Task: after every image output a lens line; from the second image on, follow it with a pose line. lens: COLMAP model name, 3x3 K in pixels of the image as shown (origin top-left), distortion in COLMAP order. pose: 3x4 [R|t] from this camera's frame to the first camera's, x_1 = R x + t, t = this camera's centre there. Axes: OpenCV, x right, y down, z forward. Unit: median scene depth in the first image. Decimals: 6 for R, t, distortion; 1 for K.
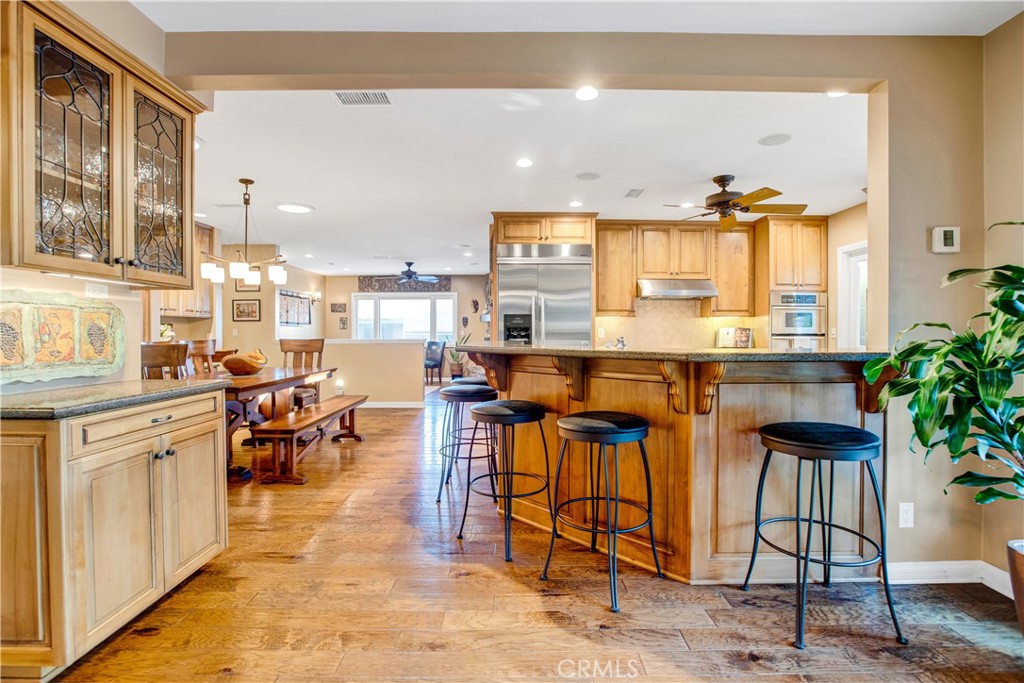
lens RADIAL K [[472.6, 0, 508.0], [0, 472.6, 332.0], [0, 0, 1]] dist [-0.048735, 0.014567]
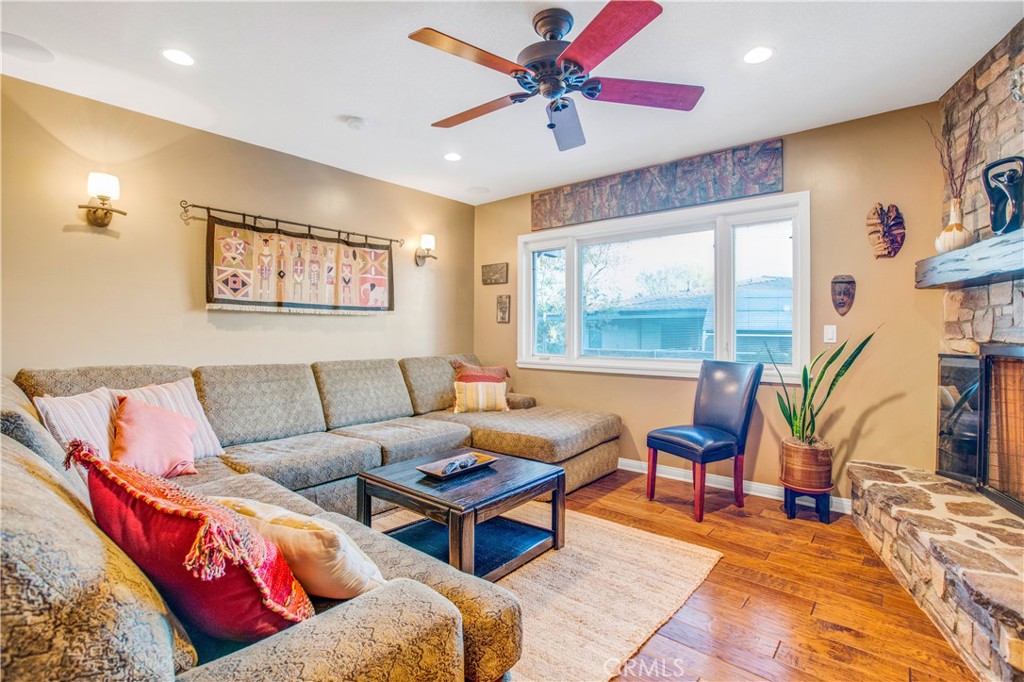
lens RADIAL K [[472.6, 0, 521.1], [0, 472.6, 332.4], [0, 0, 1]] dist [-0.048735, 0.014567]
pose [[0.777857, 0.006207, -0.628411, -0.134565], [-0.003784, 0.999979, 0.005193, 0.000383], [0.628430, -0.001662, 0.777864, 1.354028]]
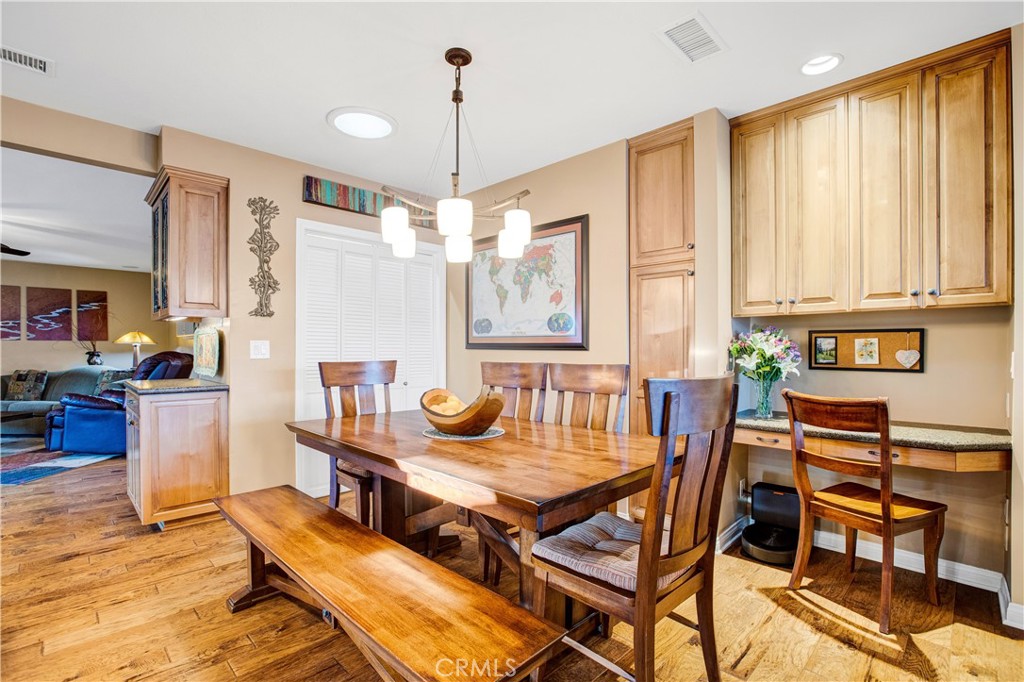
lens RADIAL K [[472.6, 0, 518.2], [0, 472.6, 351.2], [0, 0, 1]] dist [-0.048735, 0.014567]
pose [[-0.692616, 0.004101, -0.721295, -0.171479], [0.000186, 0.999985, 0.005507, 0.000615], [0.721307, 0.003680, -0.692606, 1.016873]]
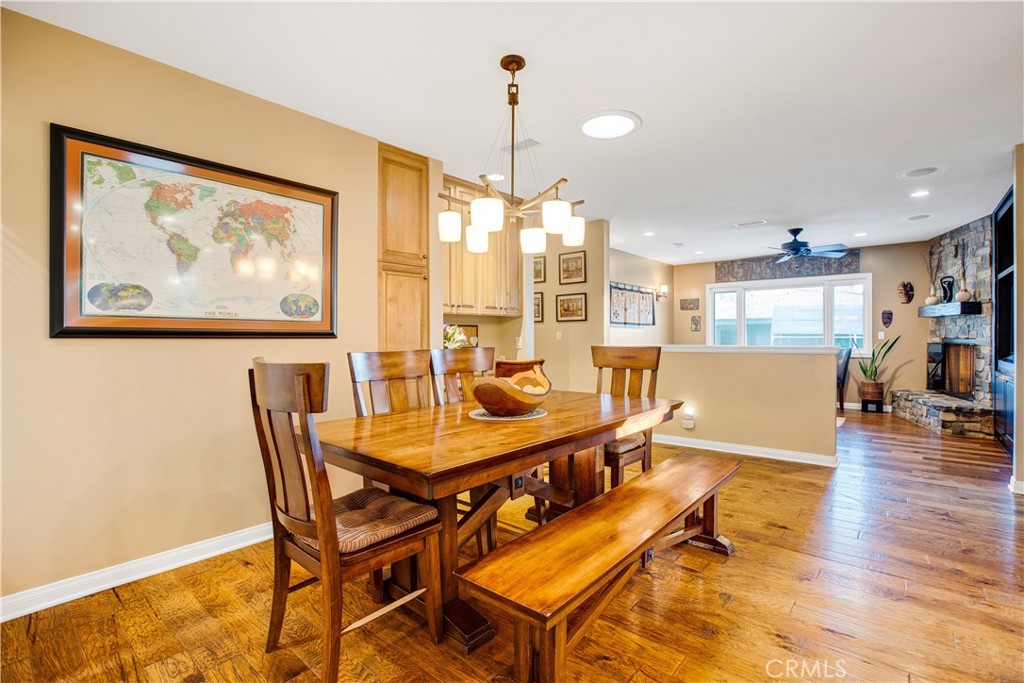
lens RADIAL K [[472.6, 0, 521.0], [0, 472.6, 340.9], [0, 0, 1]] dist [-0.048735, 0.014567]
pose [[0.768241, 0.005048, -0.640141, -0.144369], [0.003174, 0.999927, 0.011695, 0.000204], [0.640153, -0.011017, 0.768168, 0.417958]]
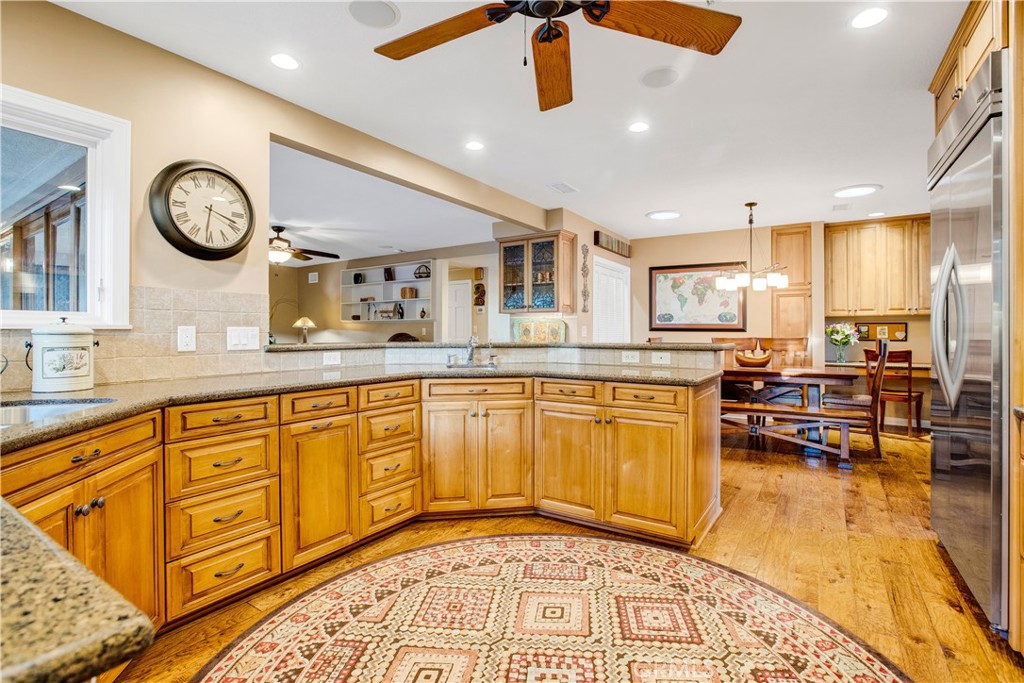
lens RADIAL K [[472.6, 0, 523.1], [0, 472.6, 330.9], [0, 0, 1]] dist [-0.048735, 0.014567]
pose [[-0.532740, -0.000111, -0.846279, 0.545584], [-0.000349, 1.000000, 0.000089, 0.000311], [0.846279, 0.000343, -0.532740, 0.823997]]
